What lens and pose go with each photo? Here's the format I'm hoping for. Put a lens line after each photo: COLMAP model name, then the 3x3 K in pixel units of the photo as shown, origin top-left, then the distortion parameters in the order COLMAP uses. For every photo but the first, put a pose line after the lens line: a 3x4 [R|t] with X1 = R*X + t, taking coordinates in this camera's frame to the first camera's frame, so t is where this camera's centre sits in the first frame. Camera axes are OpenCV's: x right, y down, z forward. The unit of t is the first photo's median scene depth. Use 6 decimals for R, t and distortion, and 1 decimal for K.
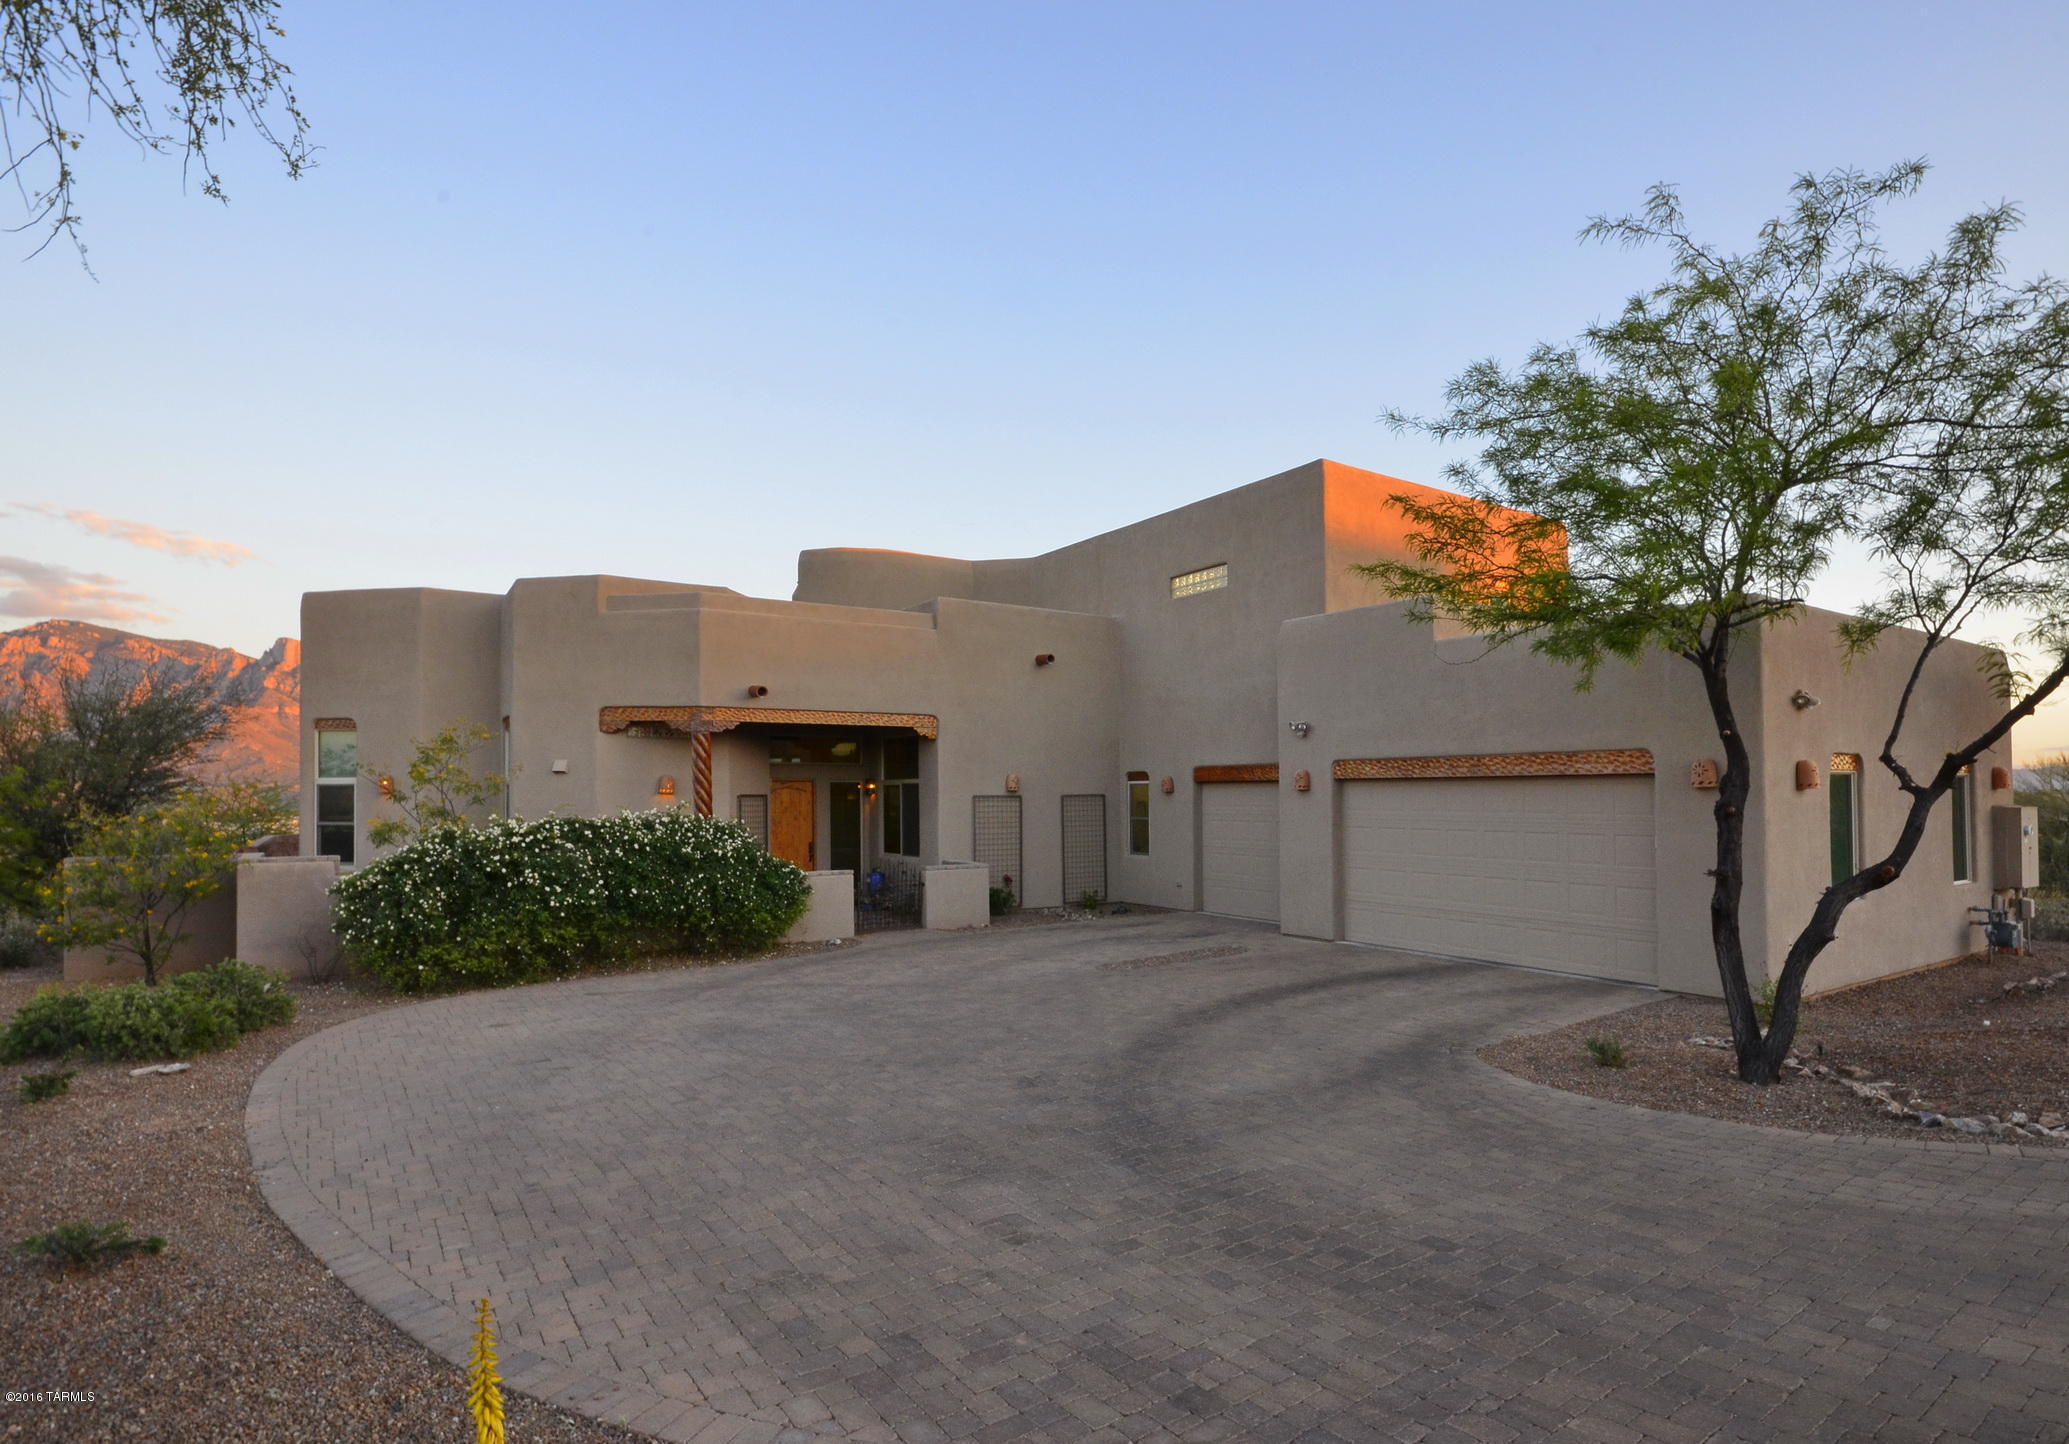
lens RADIAL K [[1100.5, 0, 1052.8], [0, 1100.5, 738.1], [0, 0, 1]] dist [0.004440, 0.001076]
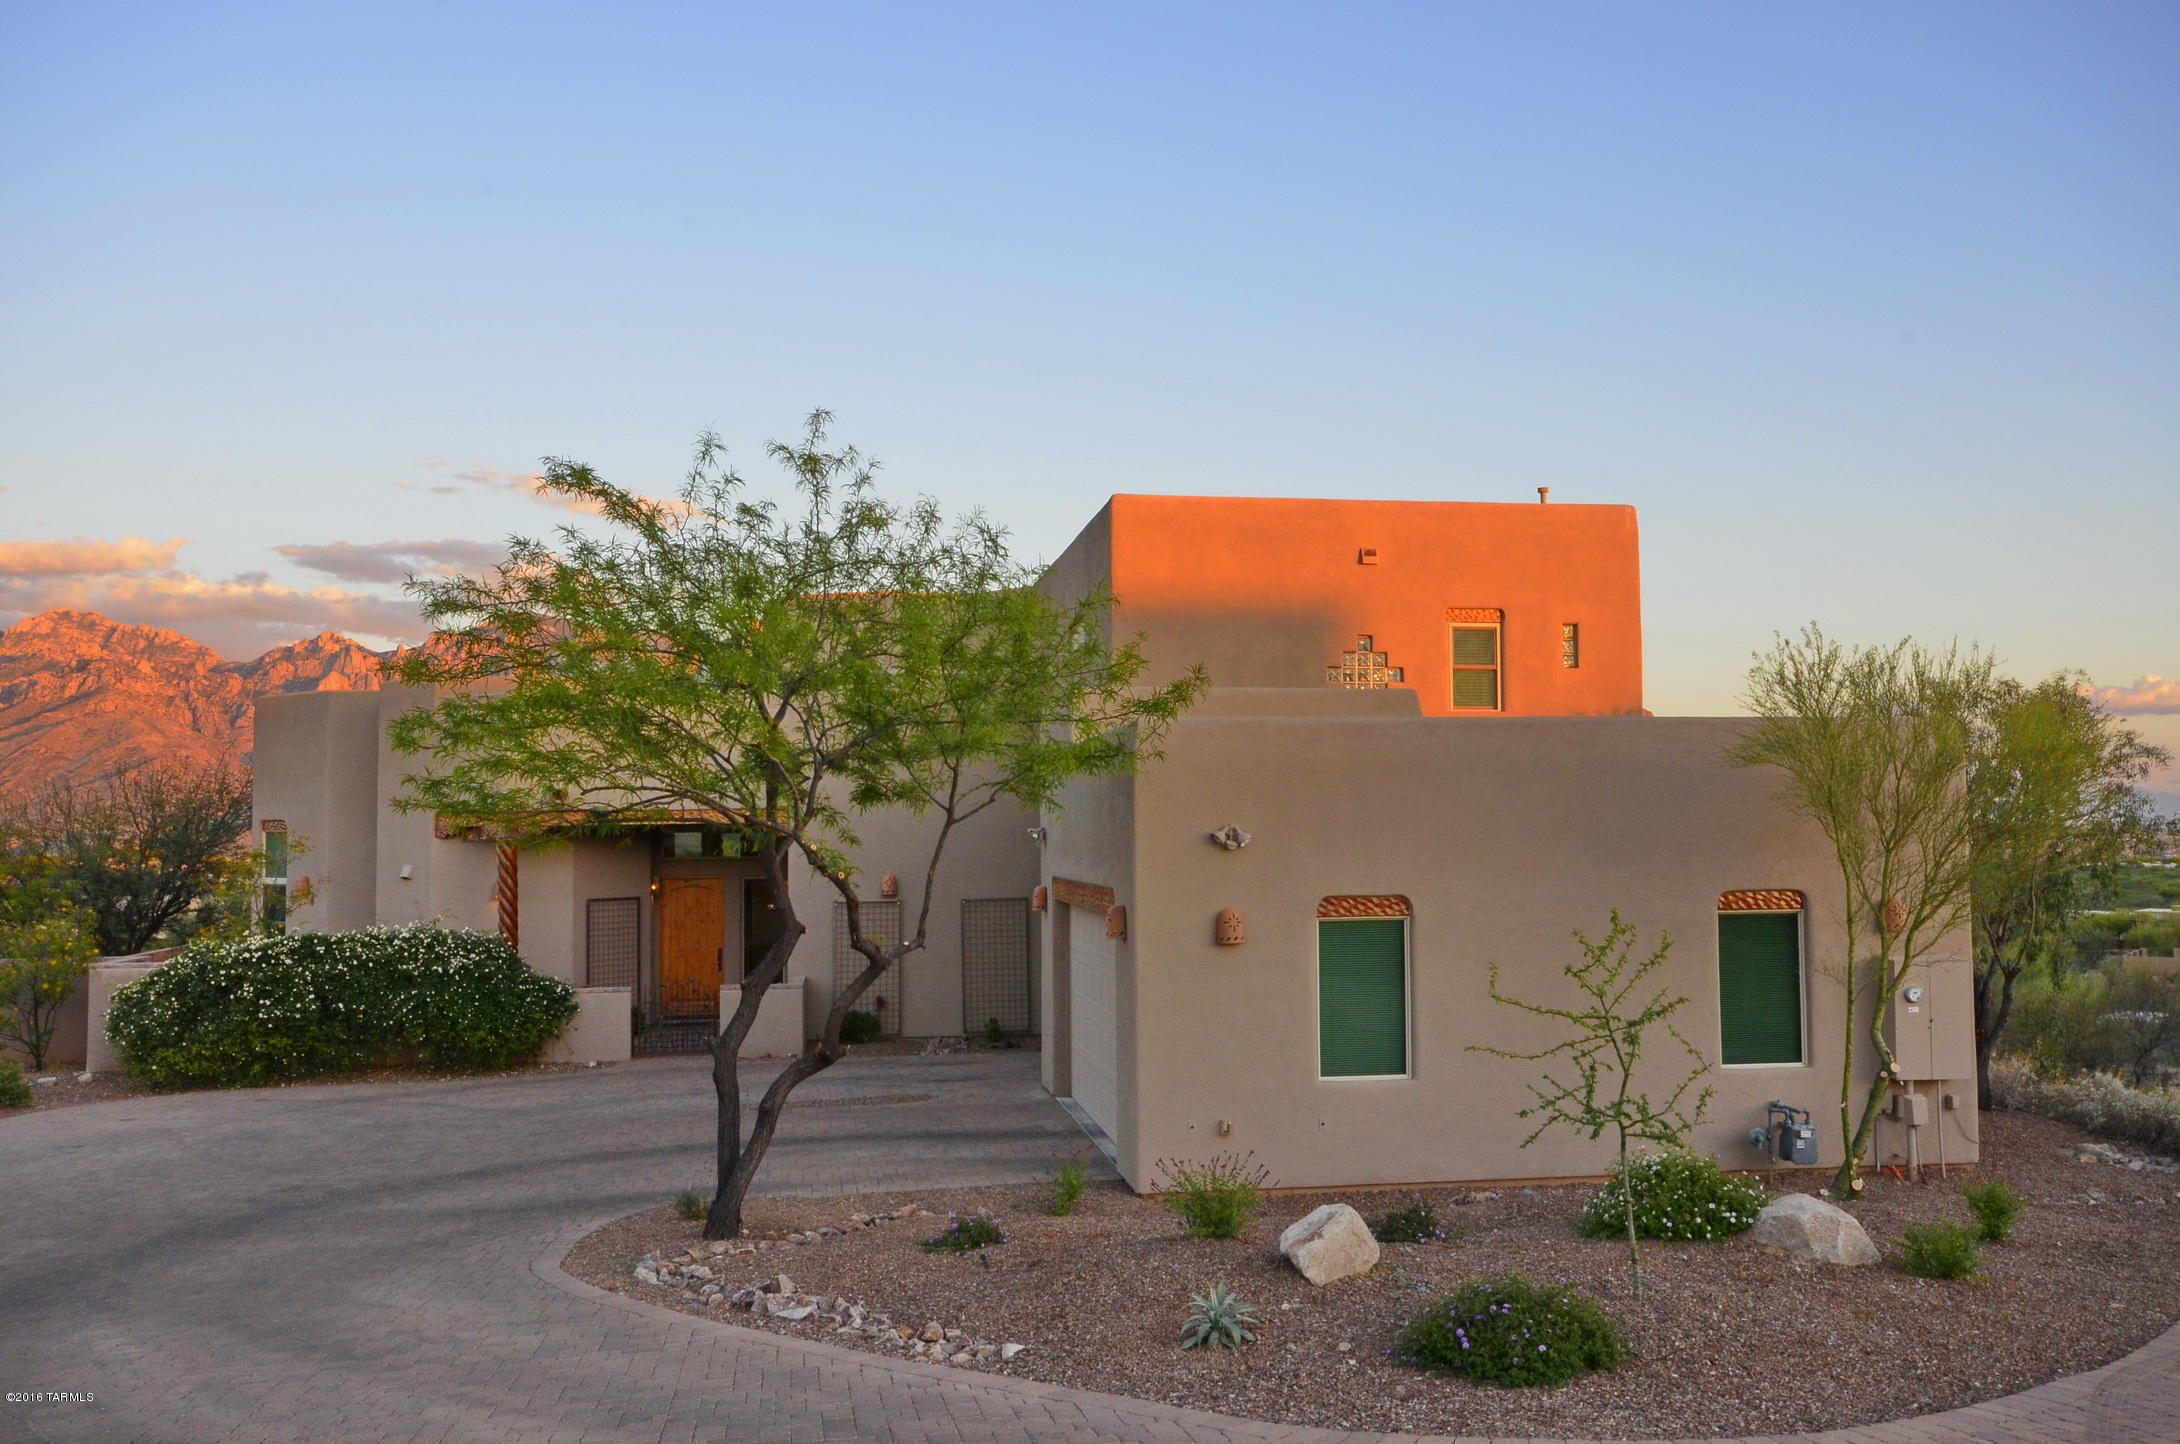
lens RADIAL K [[1789.3, 0, 1079.1], [0, 1789.3, 727.4], [0, 0, 1]] dist [0.005410, 0.005475]
pose [[0.906076, -0.025963, -0.422318, 0.915340], [0.024714, 0.999659, -0.008432, -0.088413], [0.422393, -0.002797, 0.906408, -0.235632]]
